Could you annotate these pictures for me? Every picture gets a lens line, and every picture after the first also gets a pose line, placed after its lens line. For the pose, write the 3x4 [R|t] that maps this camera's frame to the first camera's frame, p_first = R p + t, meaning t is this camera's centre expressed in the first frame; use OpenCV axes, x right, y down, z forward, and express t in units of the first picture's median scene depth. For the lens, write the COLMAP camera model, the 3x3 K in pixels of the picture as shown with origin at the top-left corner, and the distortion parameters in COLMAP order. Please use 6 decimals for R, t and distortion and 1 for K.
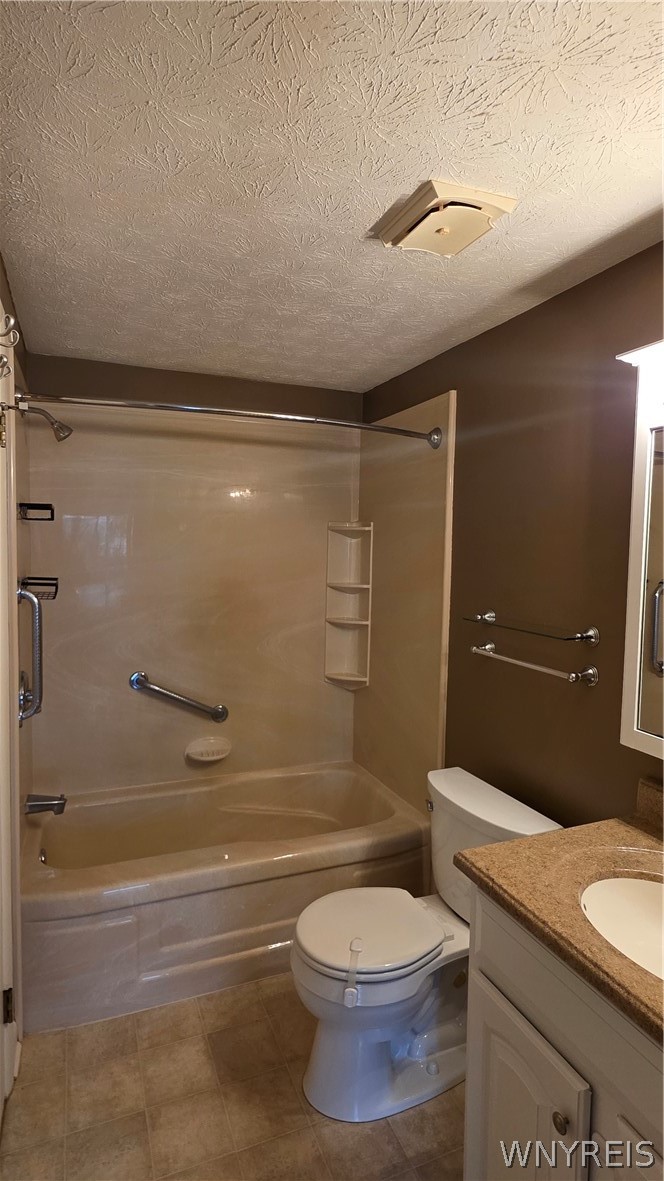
lens RADIAL K [[618.0, 0, 334.4], [0, 618.0, 589.7], [0, 0, 1]] dist [-0.005311, 0.000185]
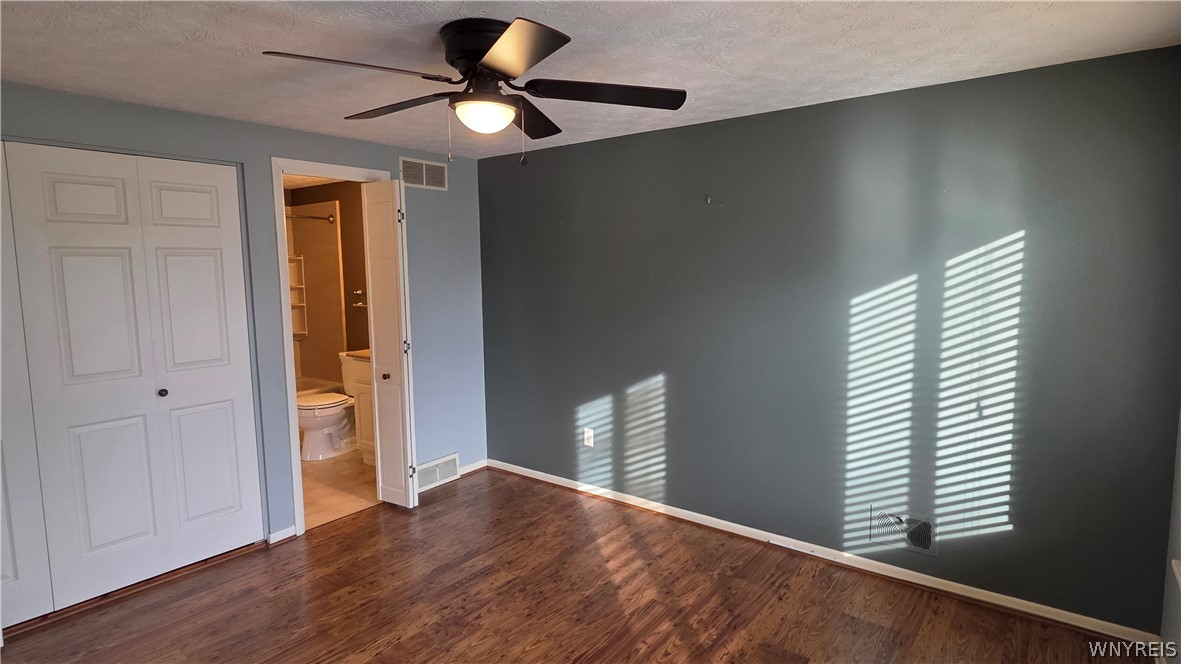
lens RADIAL K [[618.0, 0, 592.2], [0, 618.0, 333.2], [0, 0, 1]] dist [-0.005311, 0.000185]
pose [[0.859673, -0.083190, 0.504026, -0.203712], [0.064178, 0.996422, 0.054997, 0.122132], [-0.506797, -0.014932, 0.861936, -1.548436]]
